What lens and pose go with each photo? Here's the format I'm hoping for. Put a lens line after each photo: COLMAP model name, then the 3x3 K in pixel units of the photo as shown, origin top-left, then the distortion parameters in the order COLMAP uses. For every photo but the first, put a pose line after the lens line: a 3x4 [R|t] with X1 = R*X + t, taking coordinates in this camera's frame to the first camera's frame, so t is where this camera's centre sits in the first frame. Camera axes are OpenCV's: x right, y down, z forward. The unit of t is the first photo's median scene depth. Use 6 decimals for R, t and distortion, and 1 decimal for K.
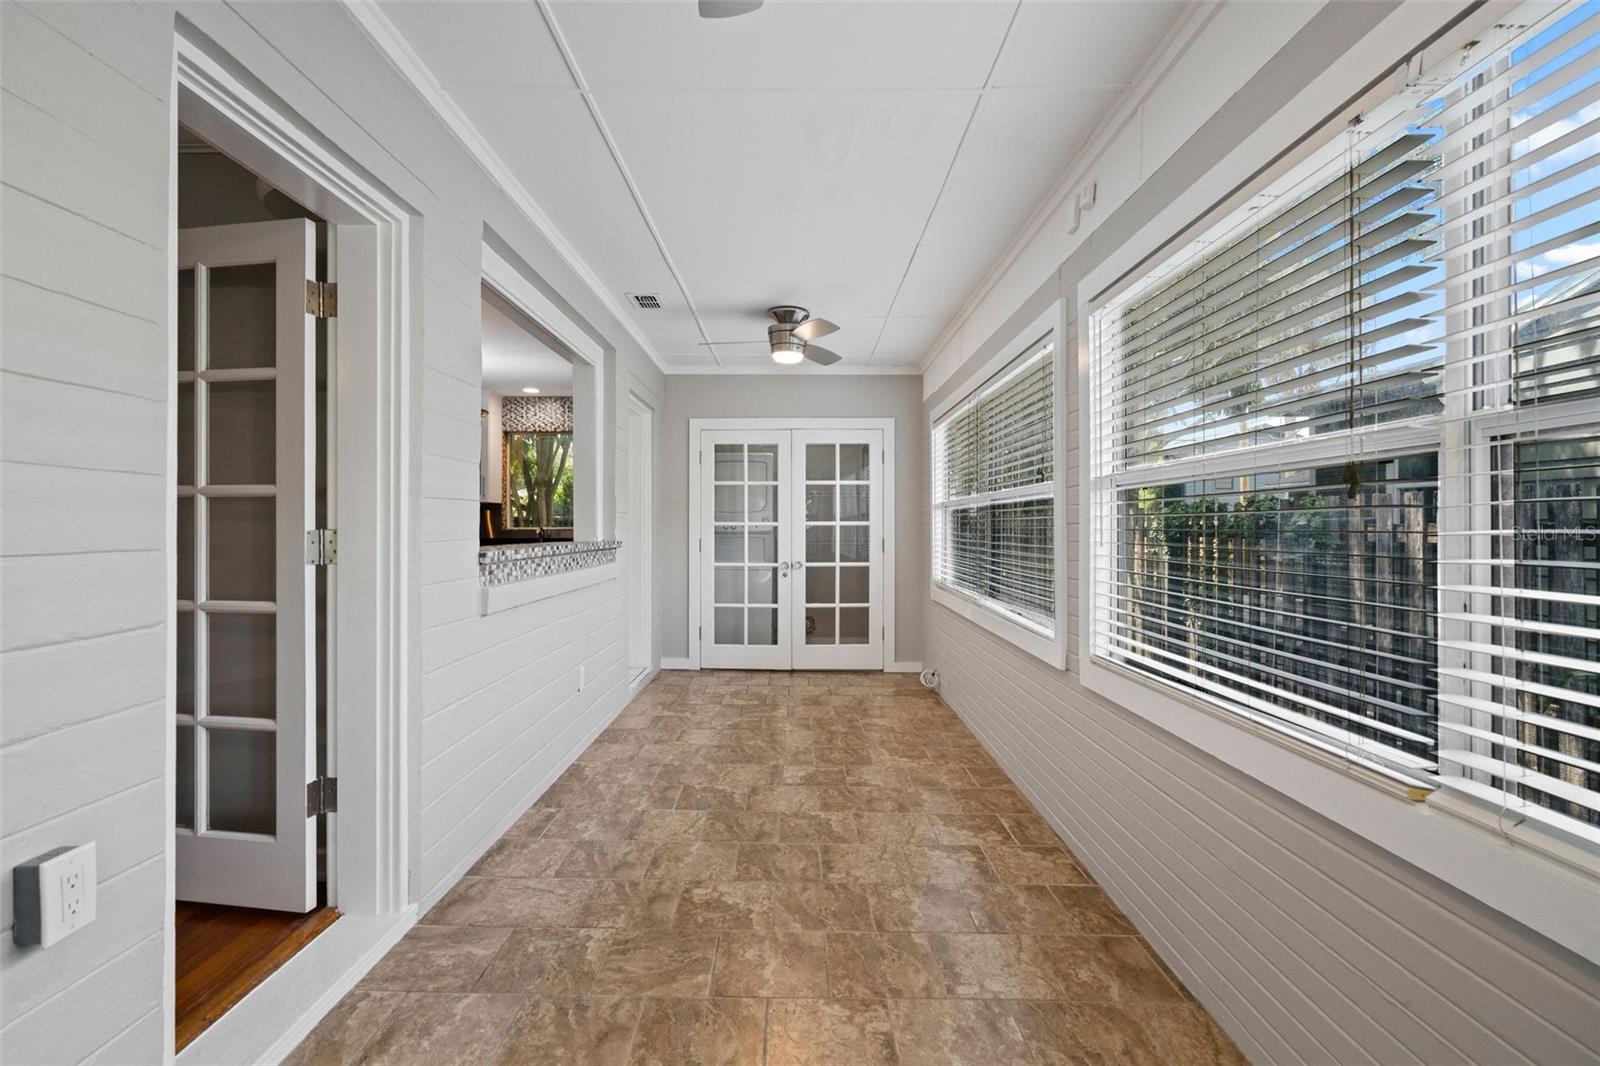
lens RADIAL K [[746.8, 0, 800.9], [0, 746.8, 524.1], [0, 0, 1]] dist [-0.038036, 0.006898]
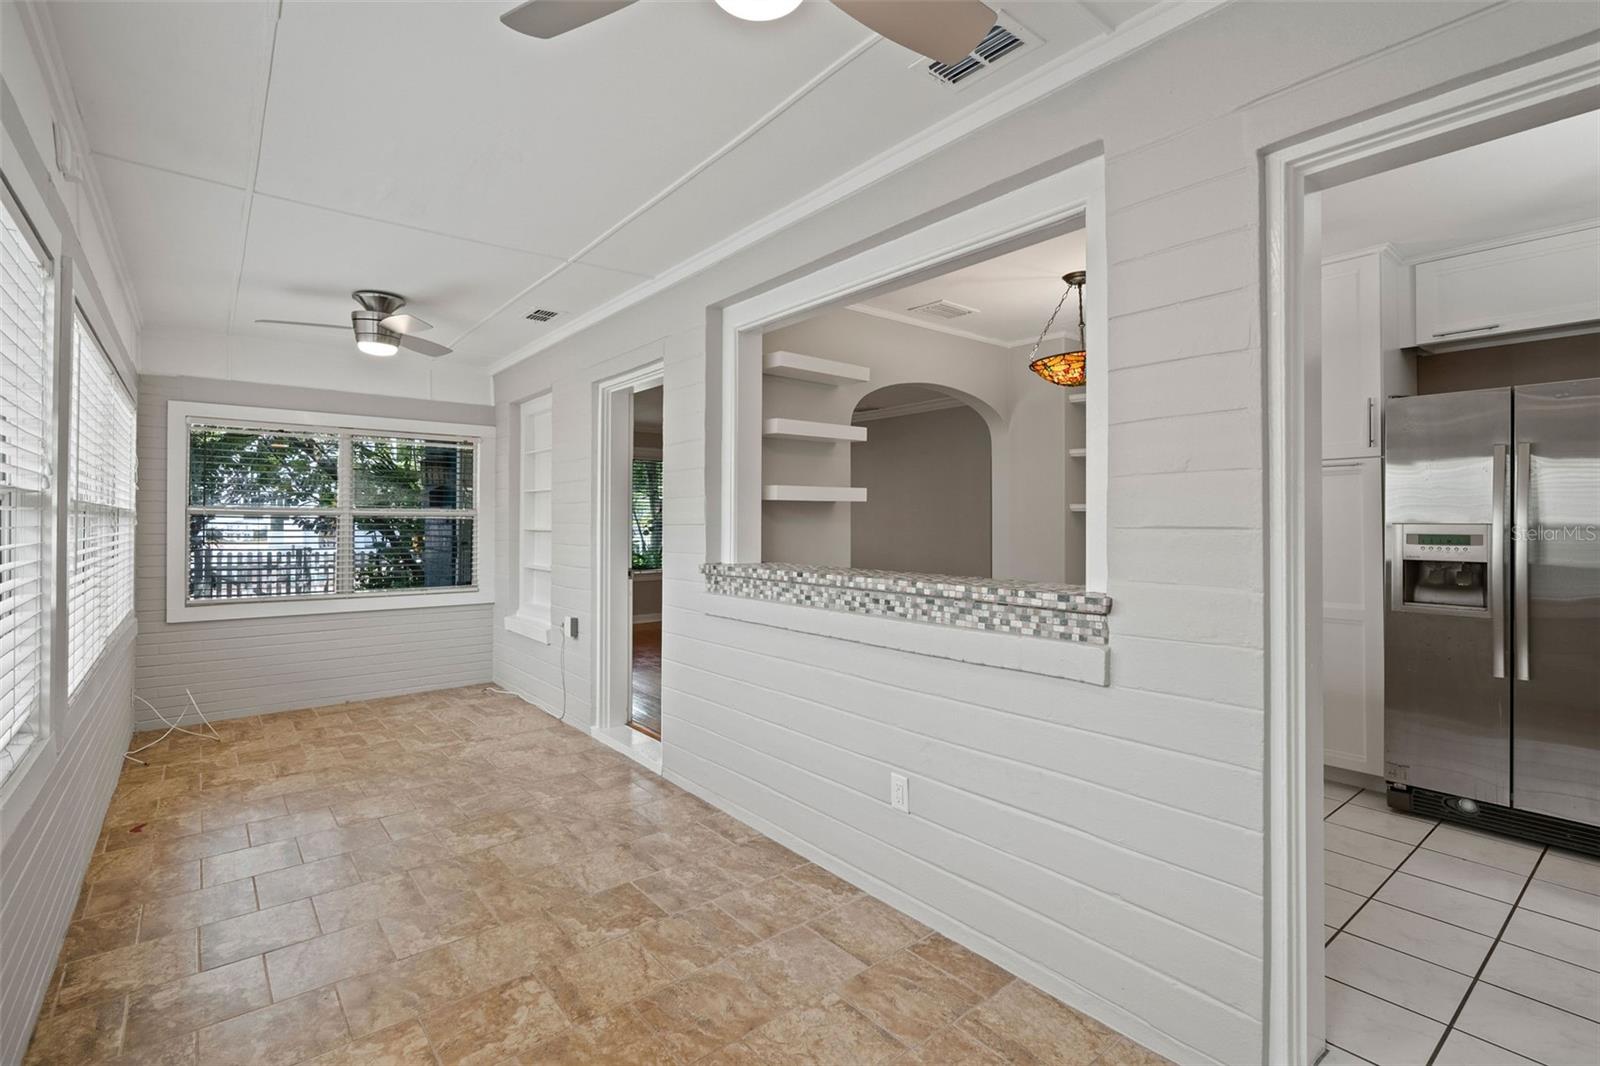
lens RADIAL K [[746.8, 0, 812.6], [0, 746.8, 528.5], [0, 0, 1]] dist [-0.038036, 0.006898]
pose [[-0.775810, -0.002801, -0.630961, 0.215598], [-0.005220, 0.999984, 0.001979, -0.024330], [0.630945, 0.004829, -0.775812, 1.916880]]
